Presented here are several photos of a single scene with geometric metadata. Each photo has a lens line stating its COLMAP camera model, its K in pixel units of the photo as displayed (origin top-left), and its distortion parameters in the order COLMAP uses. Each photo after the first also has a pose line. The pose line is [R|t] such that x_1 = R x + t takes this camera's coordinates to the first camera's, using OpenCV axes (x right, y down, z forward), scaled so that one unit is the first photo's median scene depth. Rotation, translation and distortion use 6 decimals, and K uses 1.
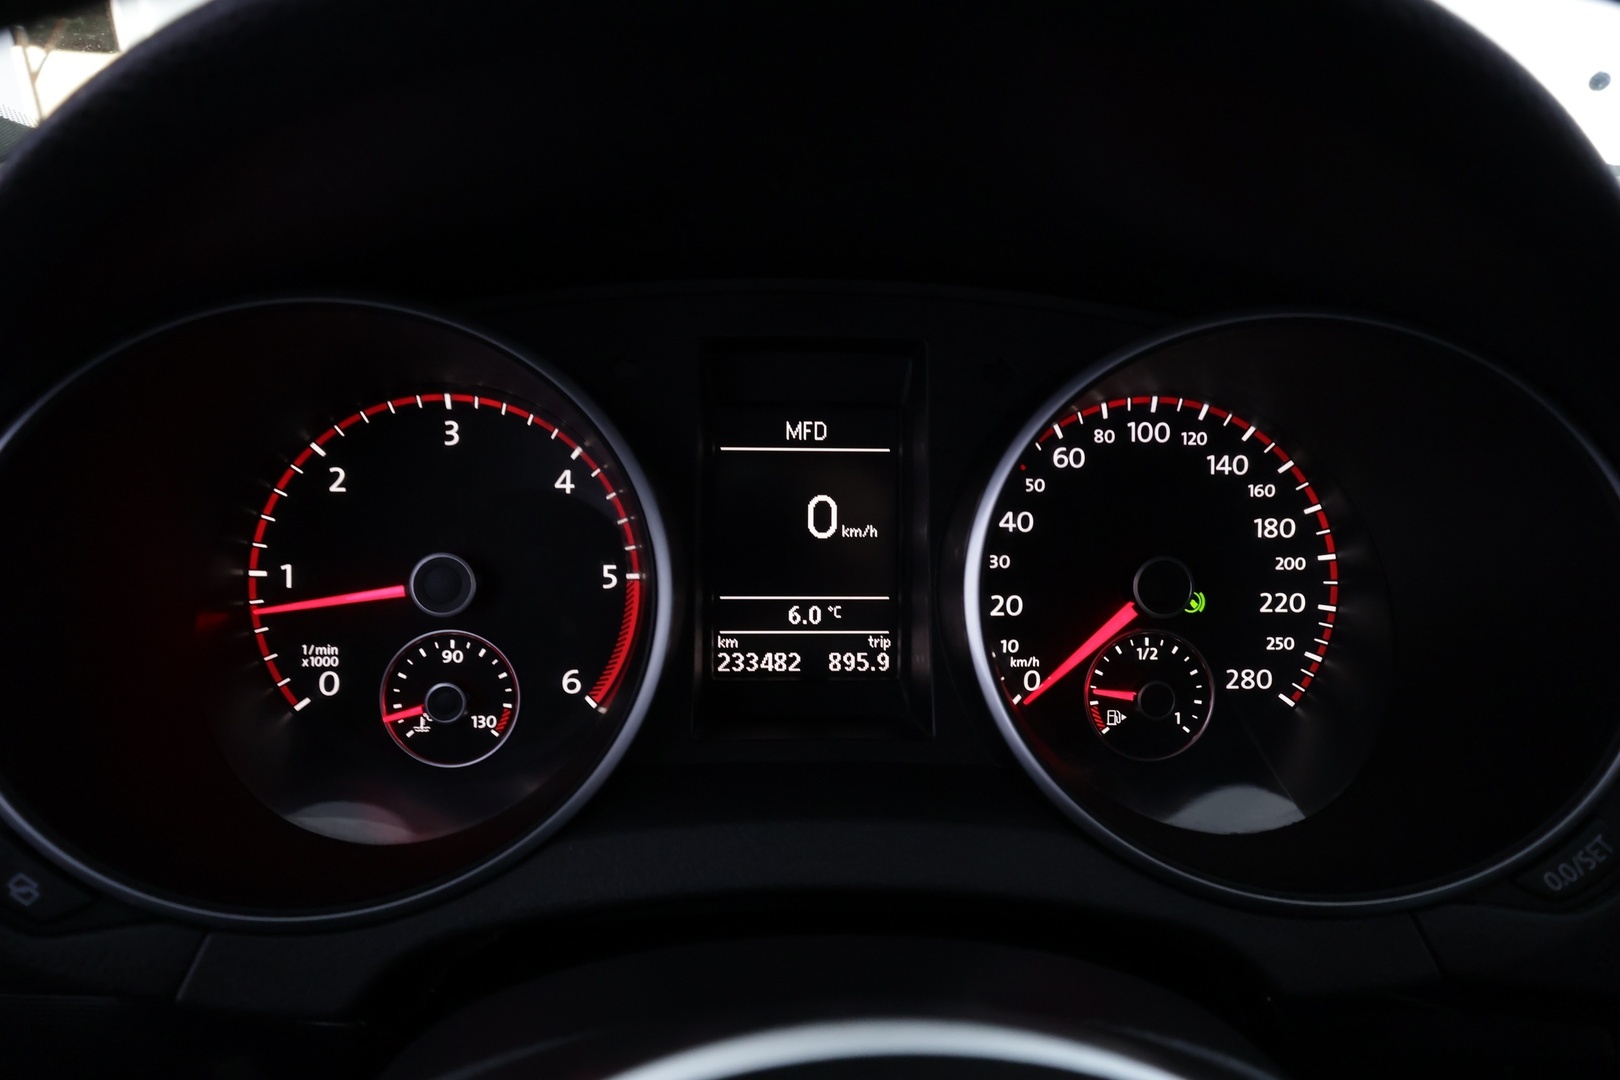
lens RADIAL K [[1092.6, 0, 811.1], [0, 1092.6, 544.3], [0, 0, 1]] dist [0.002016, -0.000626]
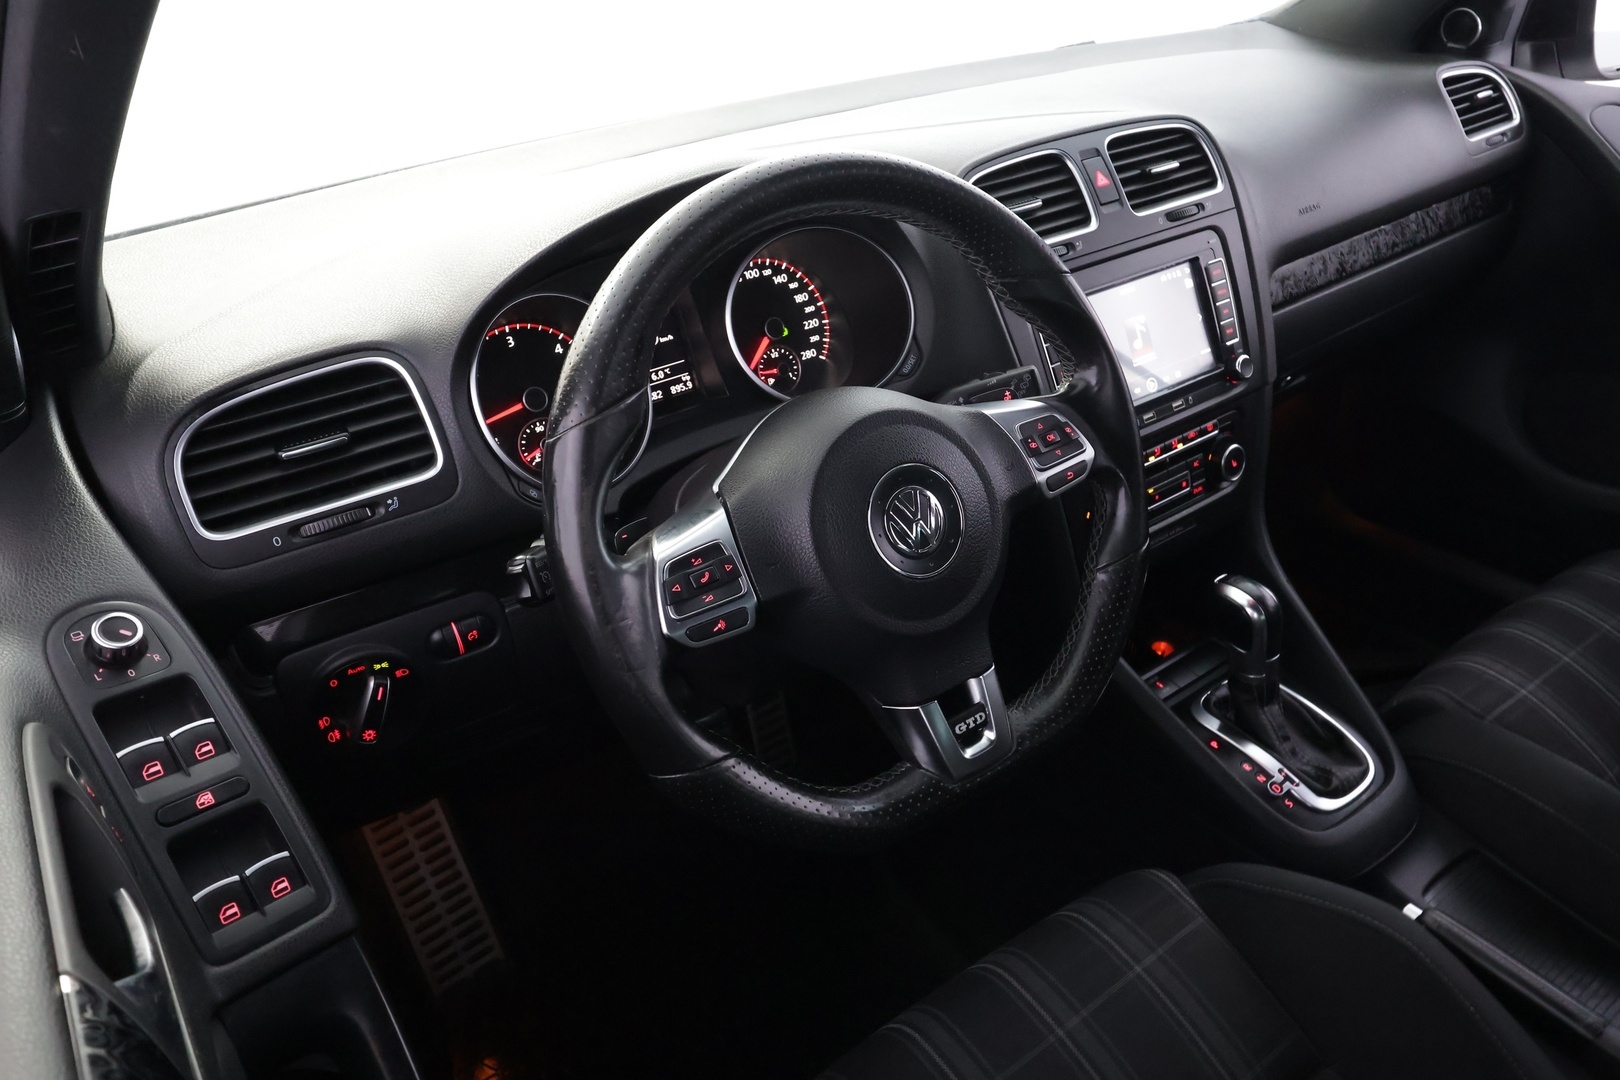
lens RADIAL K [[1092.6, 0, 822.6], [0, 1092.6, 540.5], [0, 0, 1]] dist [0.002016, -0.000626]
pose [[0.835792, -0.341203, 0.430154, -0.918371], [0.273452, 0.938060, 0.212759, -0.012443], [-0.476104, -0.060196, 0.877326, -1.466676]]
